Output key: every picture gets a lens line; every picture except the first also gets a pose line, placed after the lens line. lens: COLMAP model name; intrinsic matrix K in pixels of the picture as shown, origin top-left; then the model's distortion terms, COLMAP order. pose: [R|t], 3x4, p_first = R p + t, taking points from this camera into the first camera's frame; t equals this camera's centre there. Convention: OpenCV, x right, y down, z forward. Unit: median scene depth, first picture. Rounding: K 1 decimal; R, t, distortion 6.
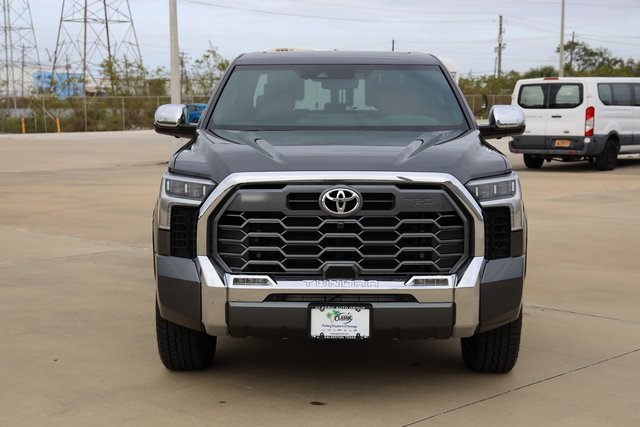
lens RADIAL K [[1159.1, 0, 320.0], [0, 1159.1, 213.5], [0, 0, 1]] dist [0.077538, -0.007103]
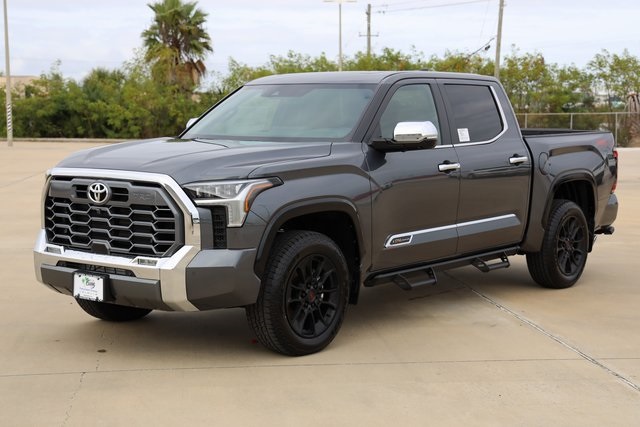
lens RADIAL K [[1159.1, 0, 320.0], [0, 1159.1, 213.5], [0, 0, 1]] dist [0.077538, -0.007103]
pose [[0.787752, 0.059955, -0.613068, 0.985355], [-0.071237, 0.997441, 0.006009, -0.012705], [0.611860, 0.038940, 0.790007, 0.137255]]
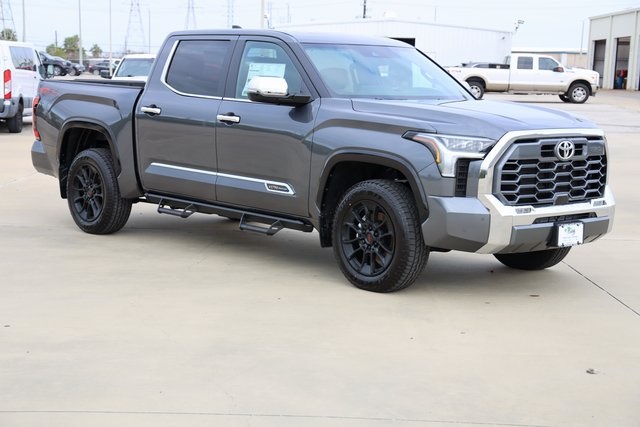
lens RADIAL K [[1213.7, 0, 320.0], [0, 1213.7, 213.5], [0, 0, 1]] dist [0.512353, -0.002217]
pose [[0.705971, -0.063280, 0.705408, -1.259872], [0.044774, 0.997996, 0.044718, -0.014036], [-0.706824, 0.000014, 0.707390, 0.134161]]
